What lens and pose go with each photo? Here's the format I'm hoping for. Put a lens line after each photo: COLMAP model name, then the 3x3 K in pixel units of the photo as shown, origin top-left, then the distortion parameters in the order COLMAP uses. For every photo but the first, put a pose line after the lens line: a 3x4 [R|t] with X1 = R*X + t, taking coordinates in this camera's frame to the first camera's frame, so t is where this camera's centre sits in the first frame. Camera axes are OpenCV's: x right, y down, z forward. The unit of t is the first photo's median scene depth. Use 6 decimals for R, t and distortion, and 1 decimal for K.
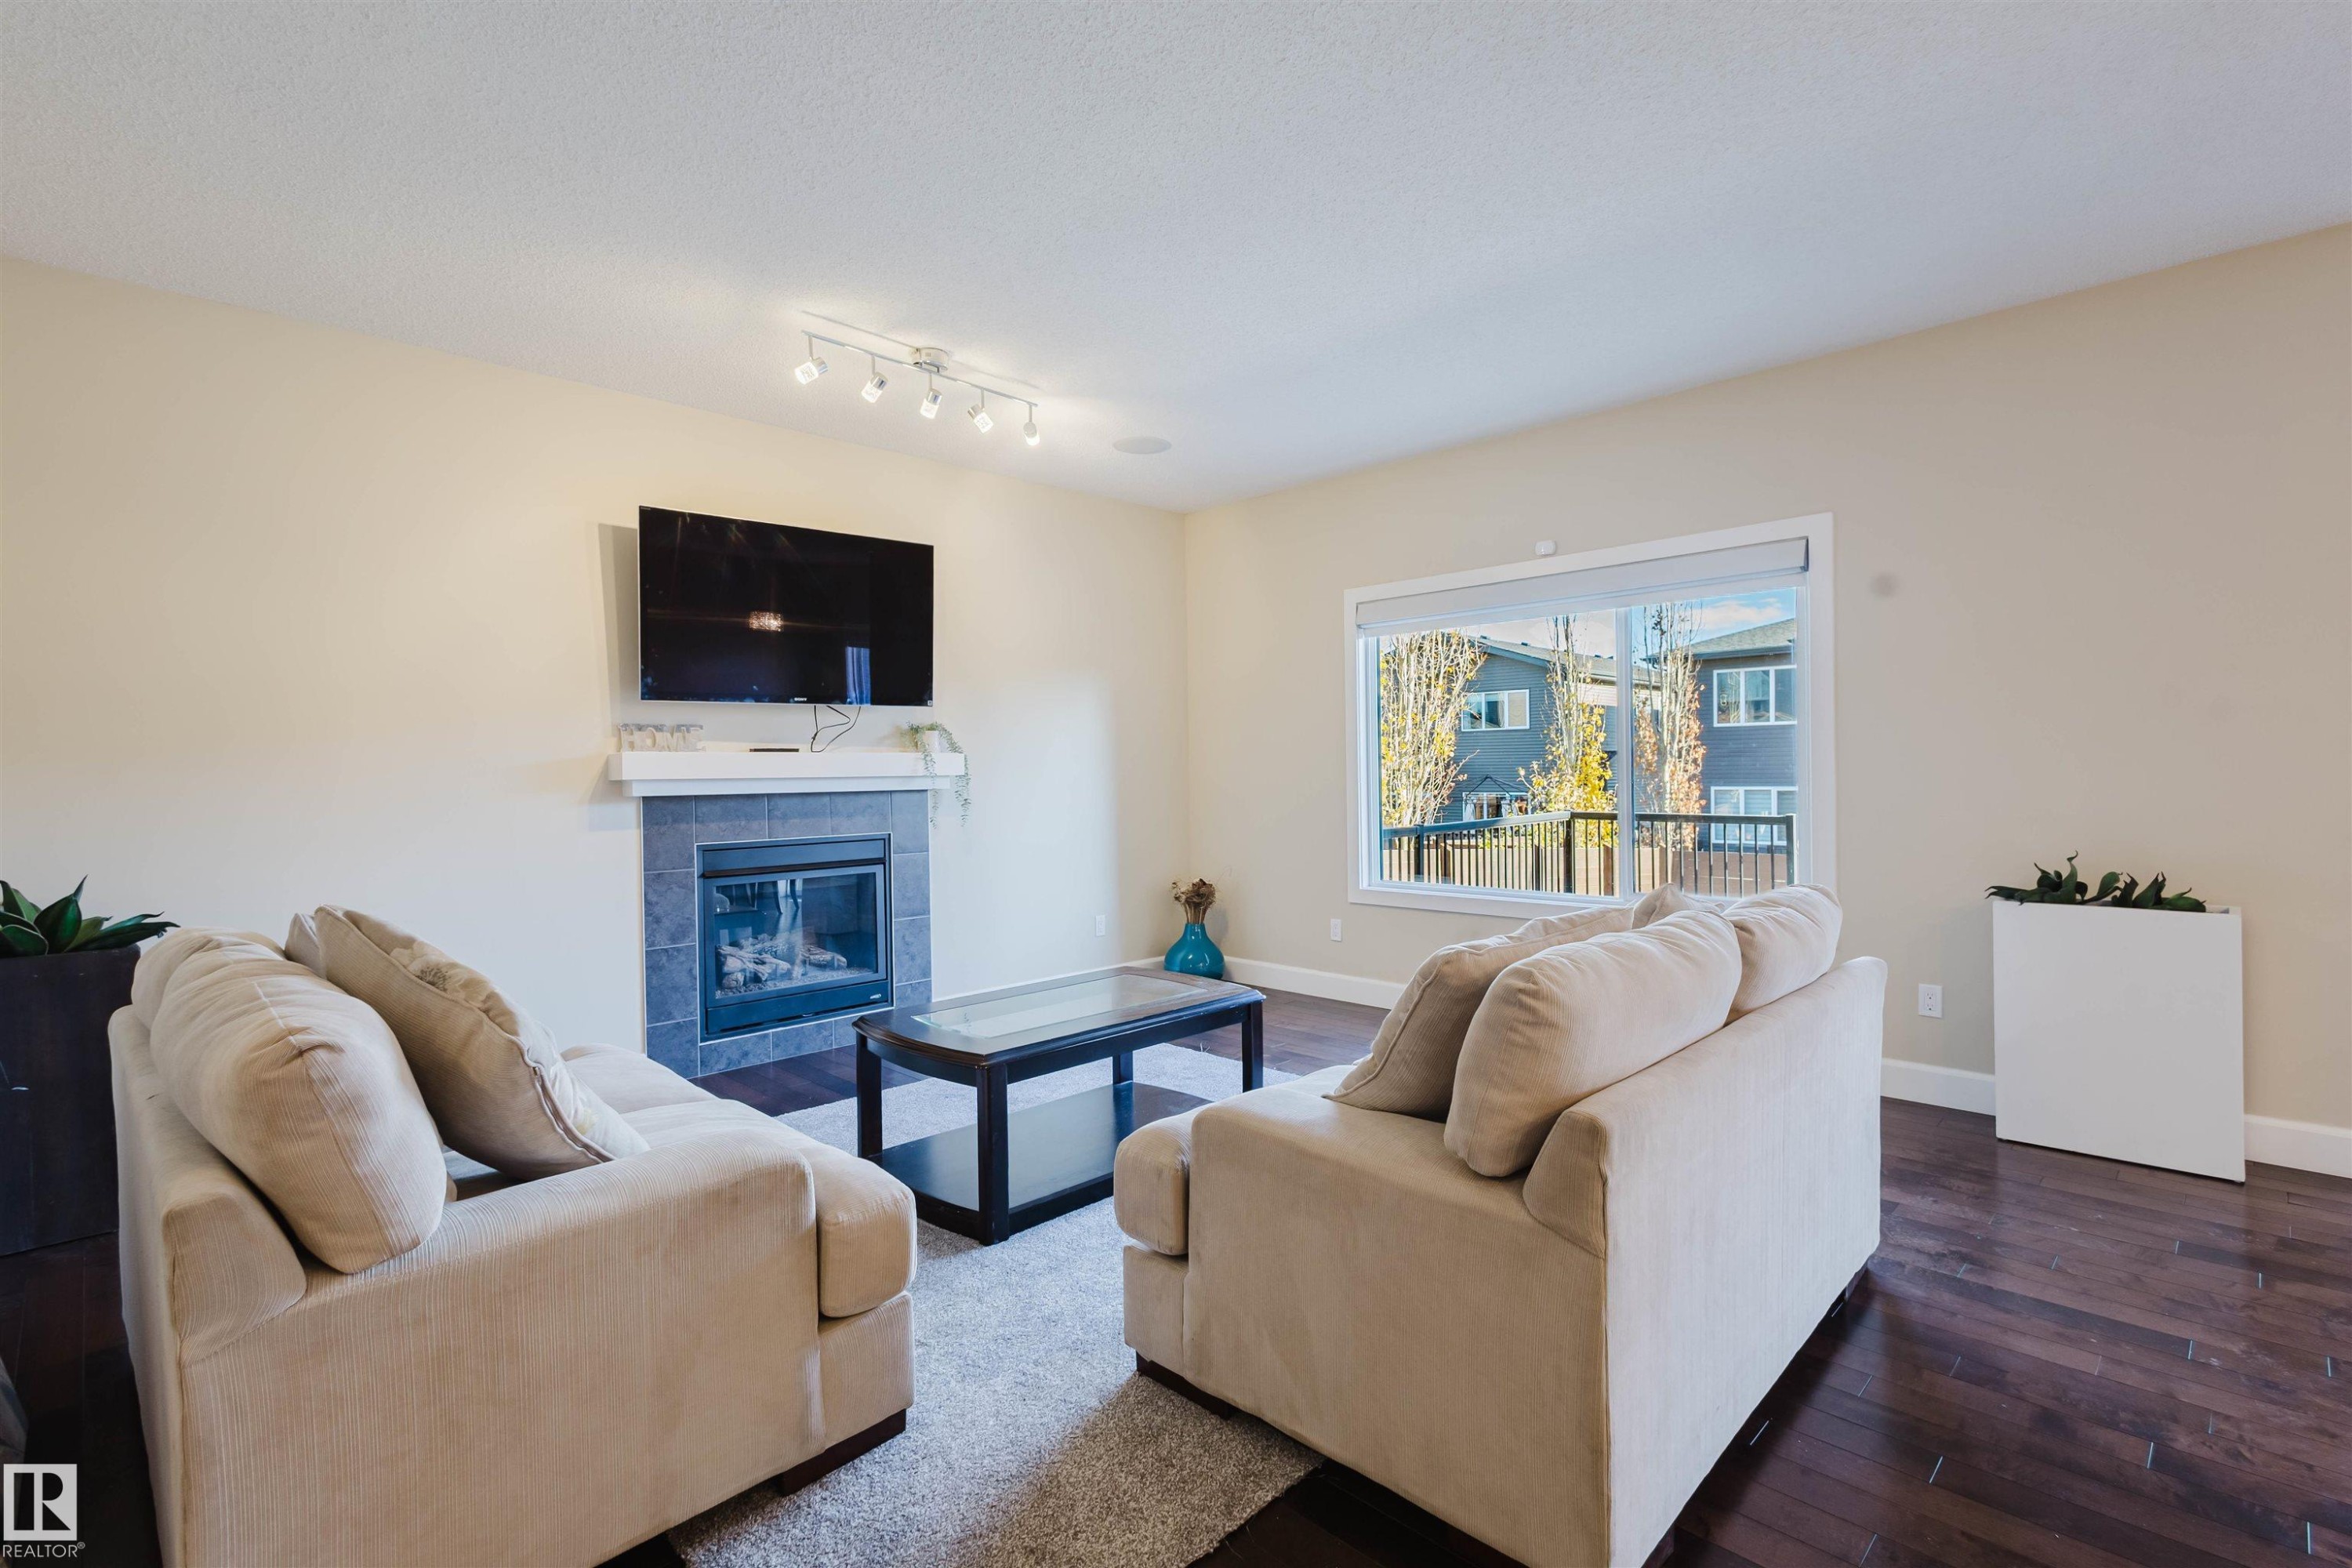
lens RADIAL K [[1083.7, 0, 1156.9], [0, 1083.7, 781.8], [0, 0, 1]] dist [-0.003621, -0.001982]
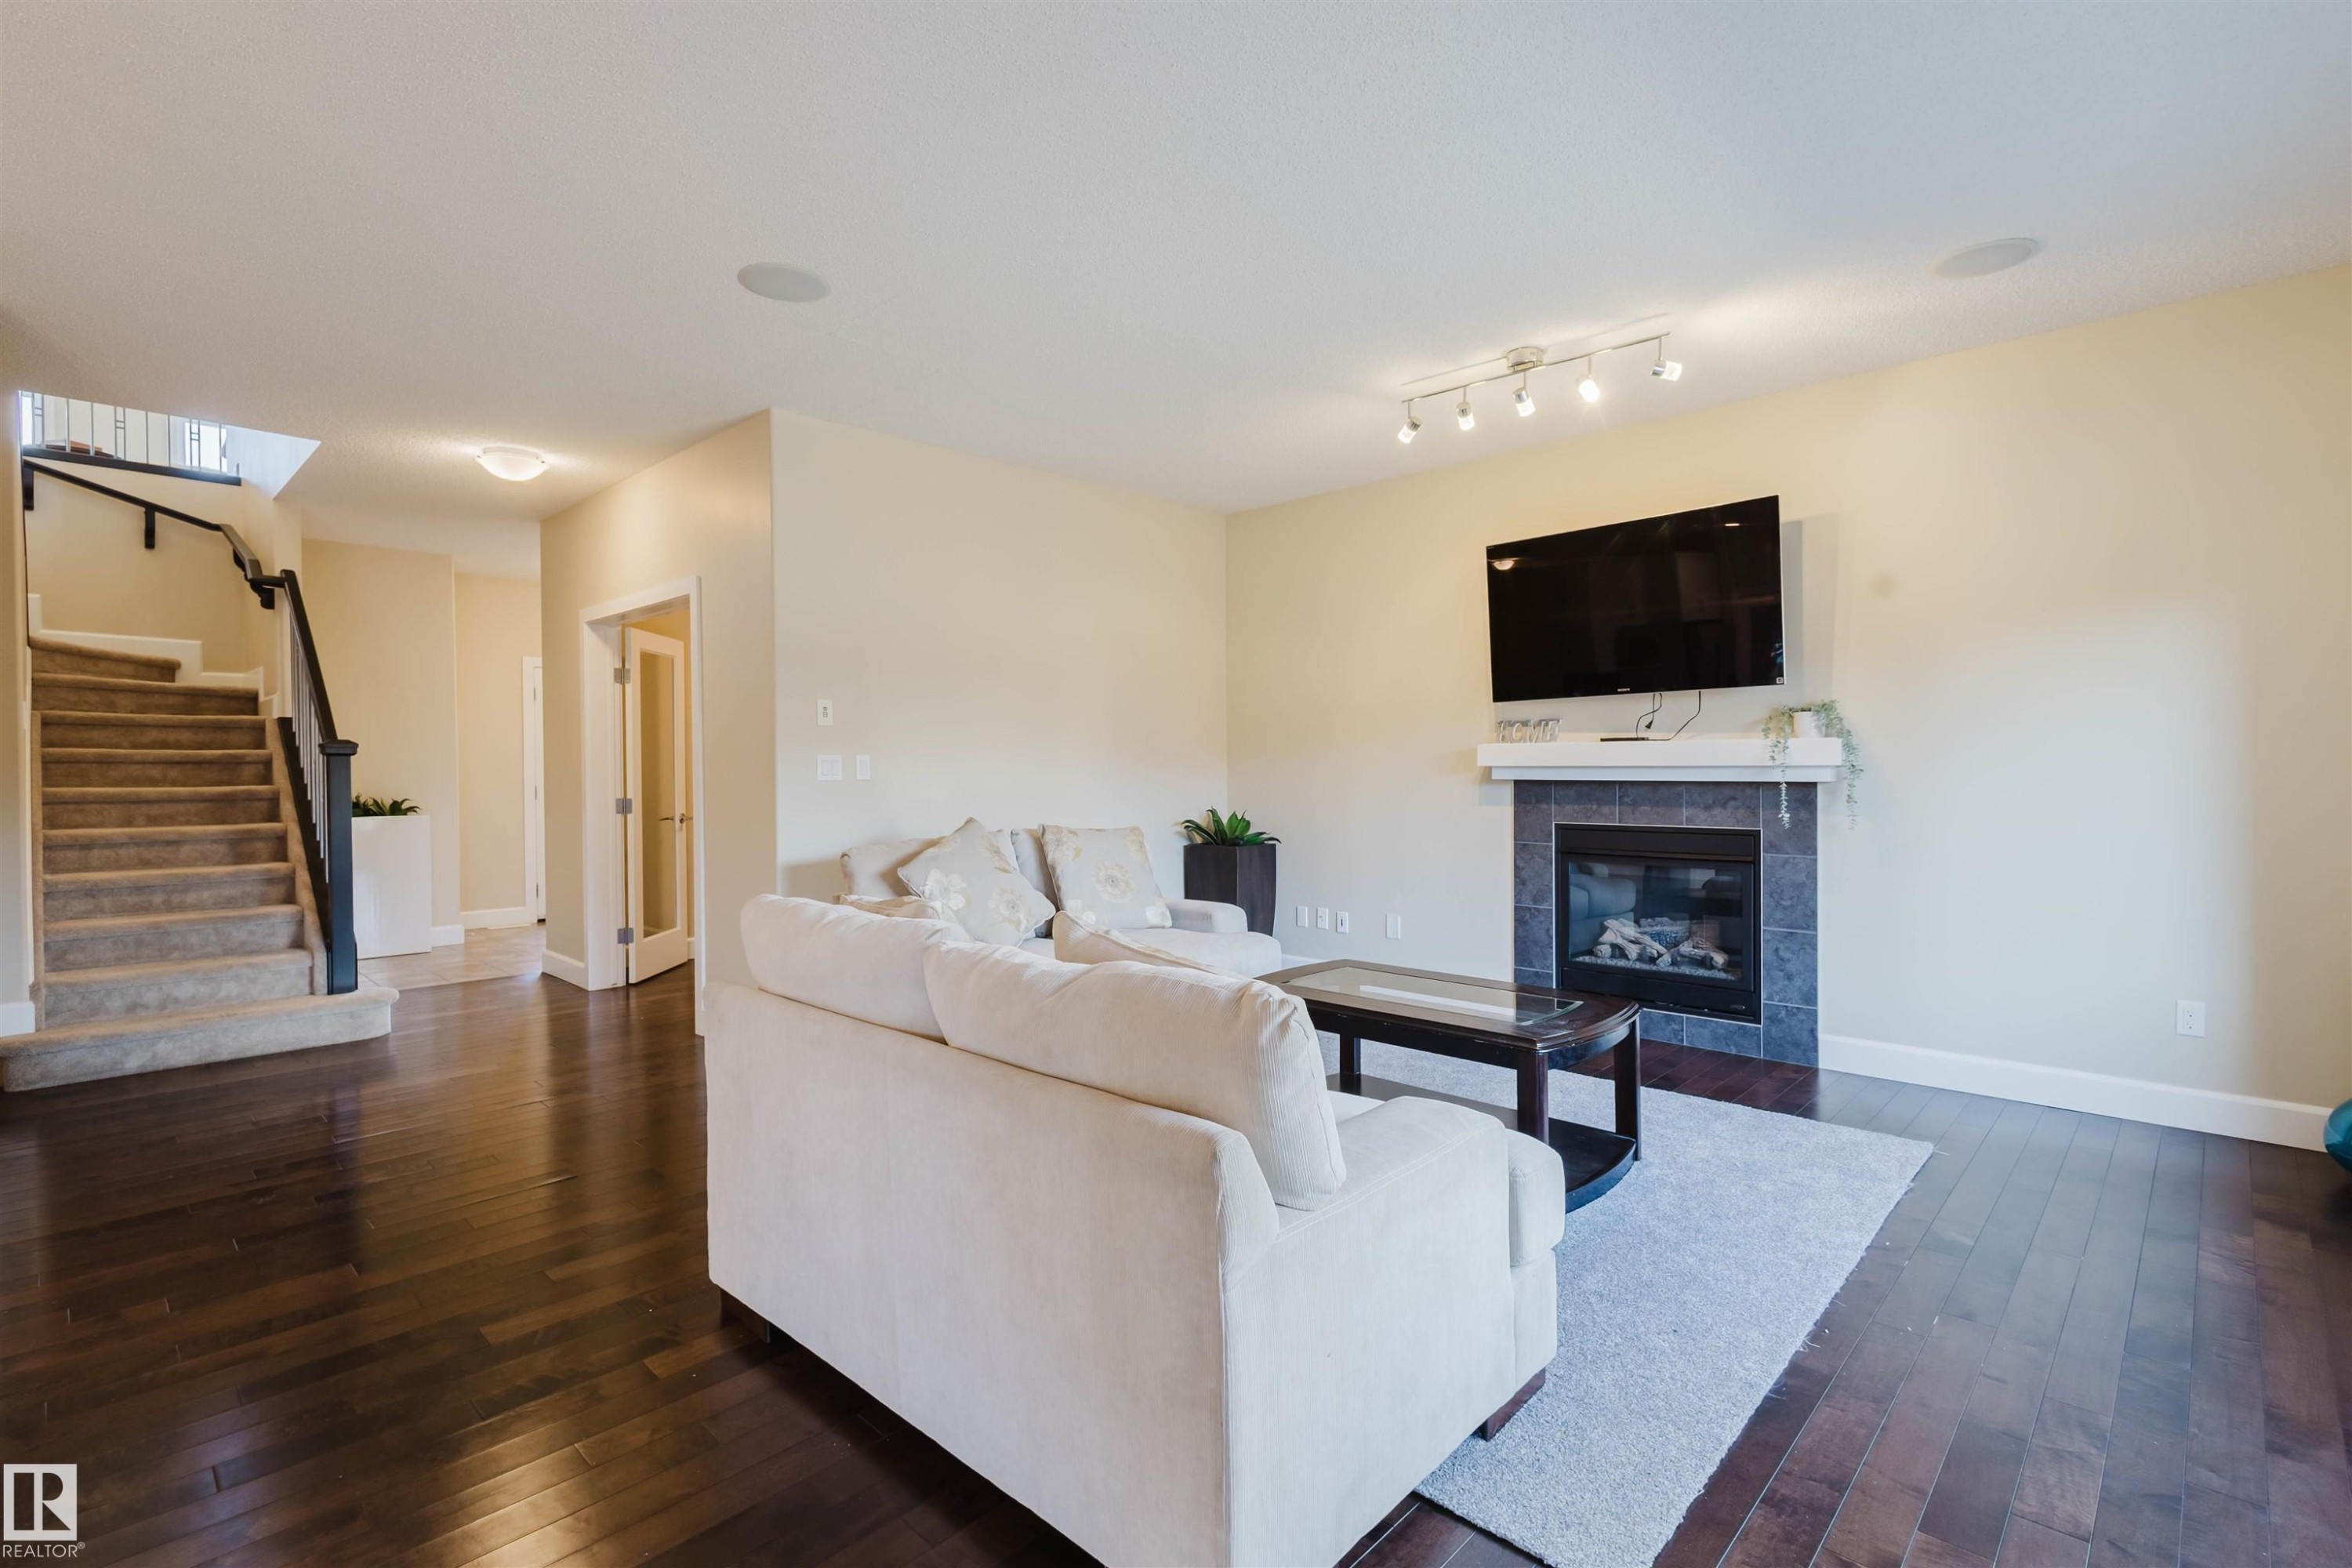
lens RADIAL K [[1083.7, 0, 1190.9], [0, 1083.7, 786.6], [0, 0, 1]] dist [-0.003621, -0.001982]
pose [[0.032674, 0.031936, -0.998956, 0.712761], [-0.006175, 0.999477, 0.031751, -0.014861], [0.999447, 0.005131, 0.032854, 0.575814]]
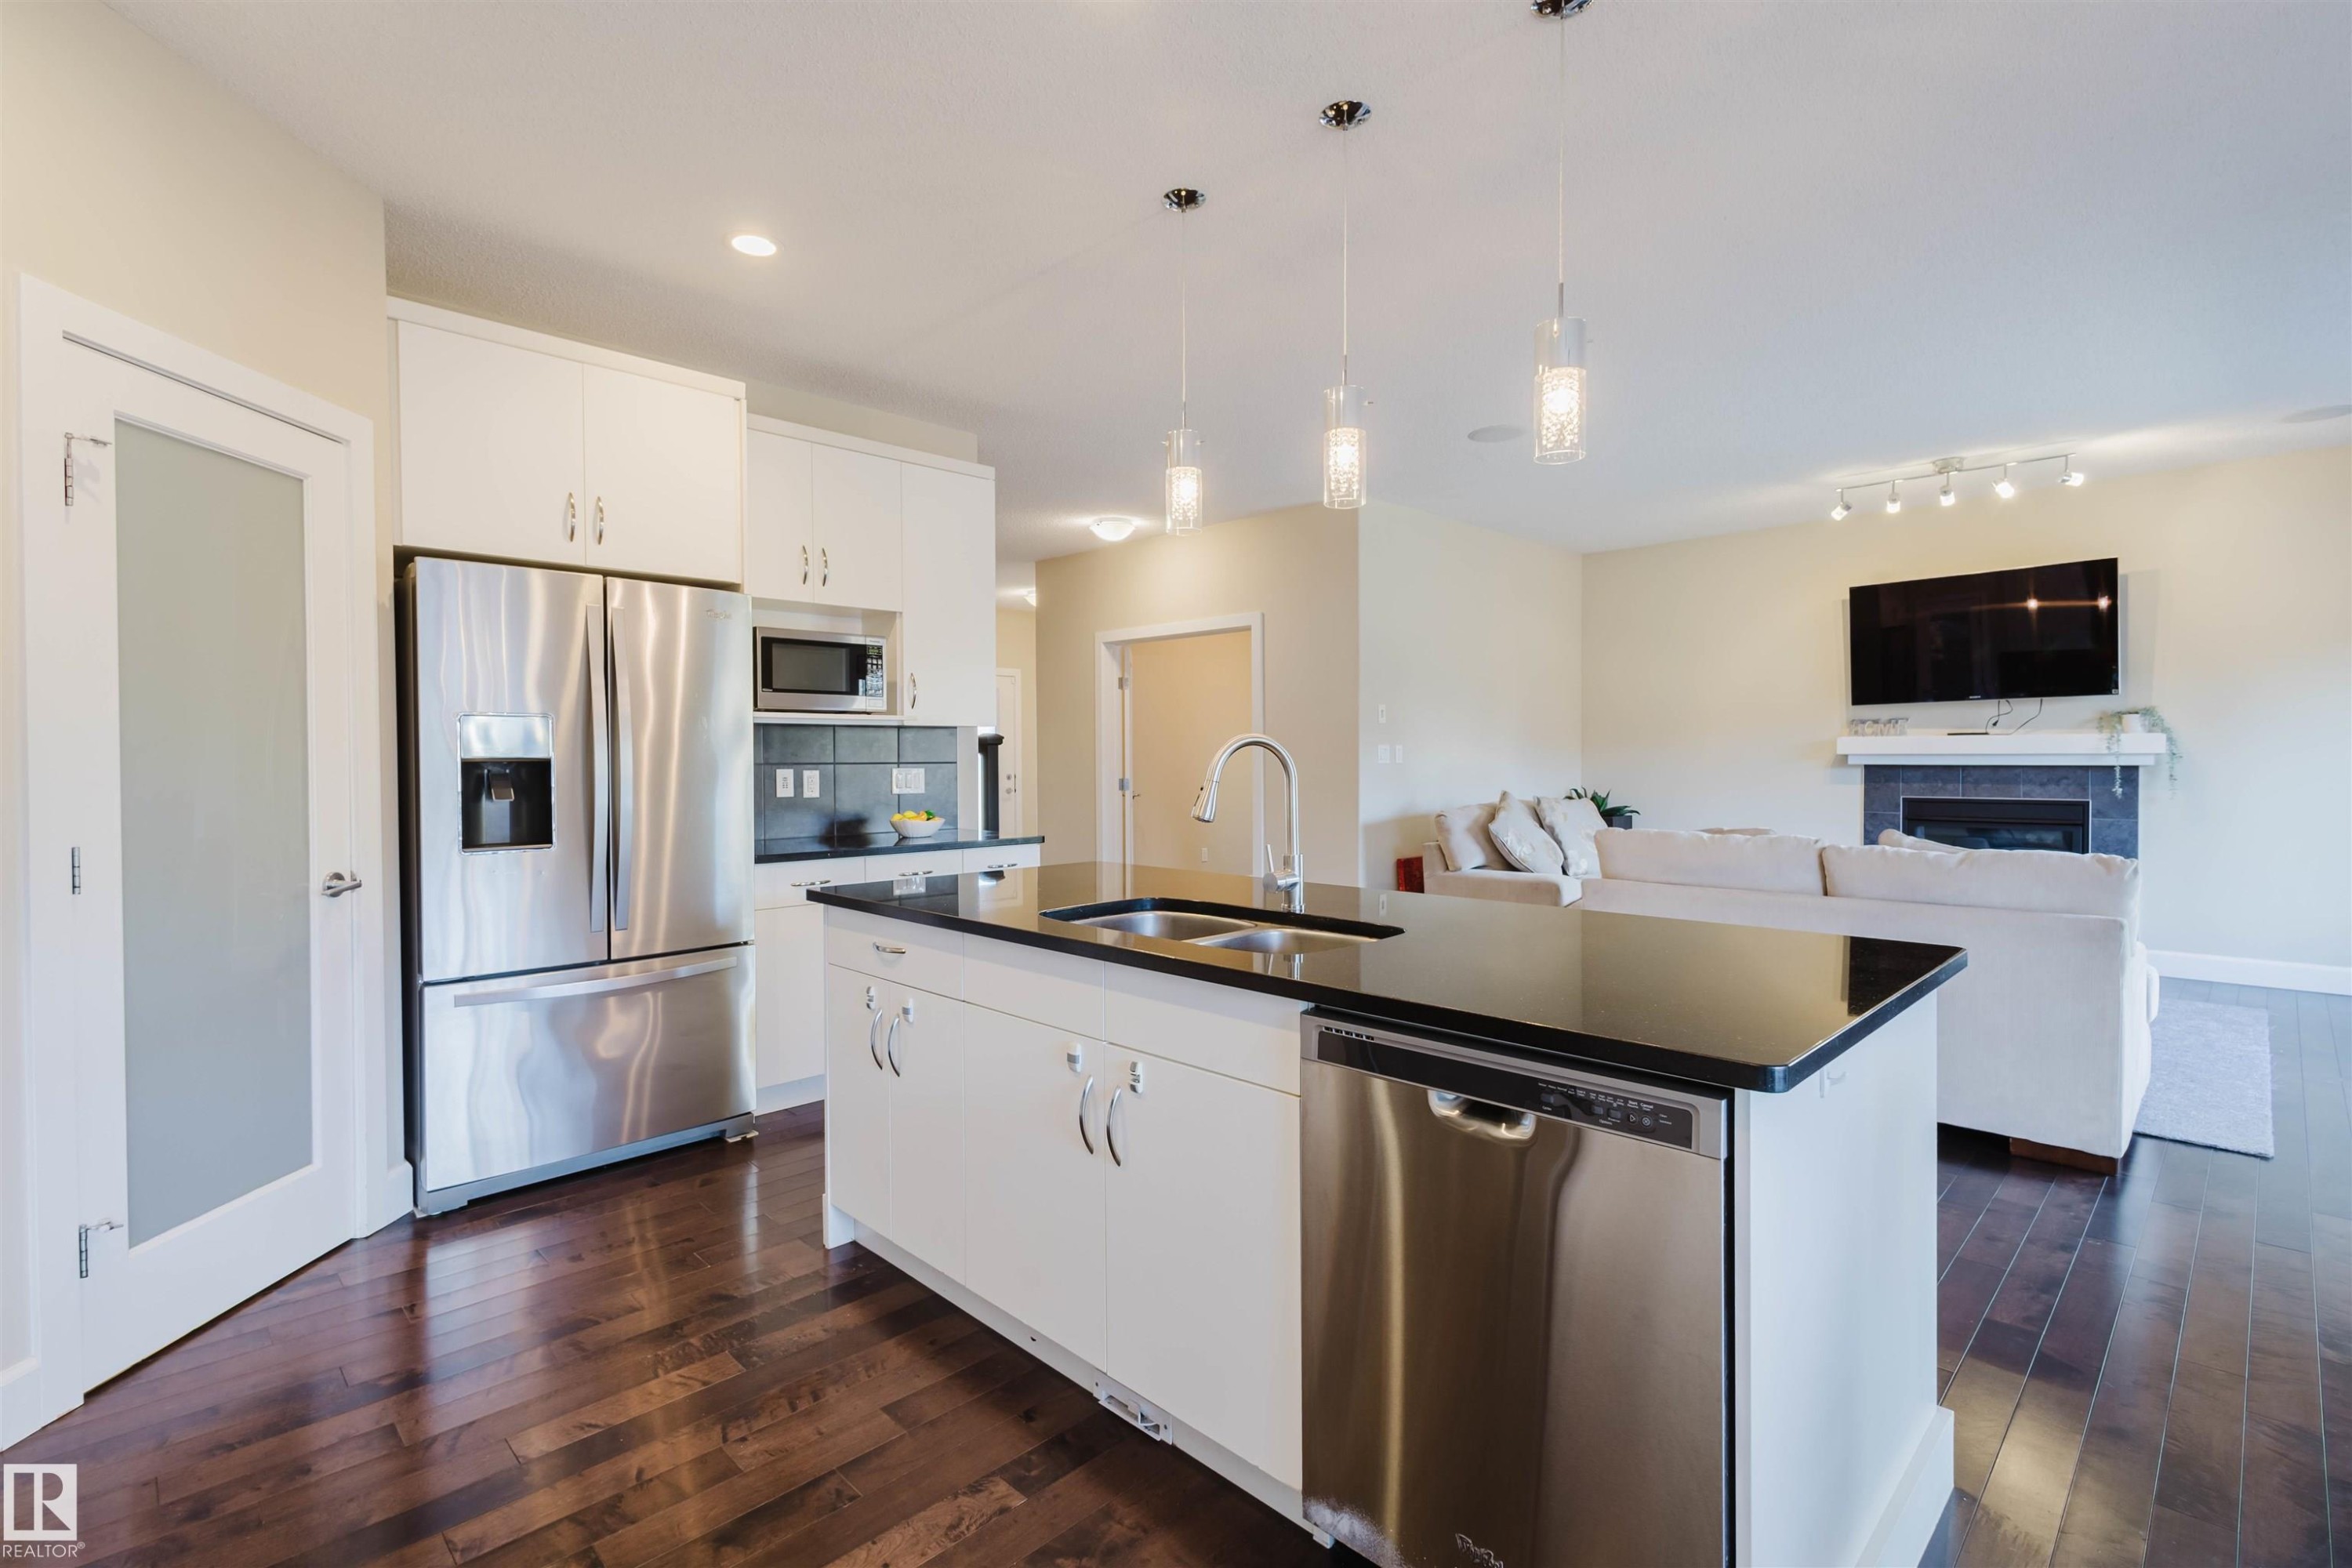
lens RADIAL K [[1083.7, 0, 1174.4], [0, 1083.7, 778.2], [0, 0, 1]] dist [-0.003621, -0.001982]
pose [[0.003870, 0.031411, -0.999499, 1.084645], [-0.007669, 0.999478, 0.031381, -0.008517], [0.999963, 0.007544, 0.004109, -0.025978]]
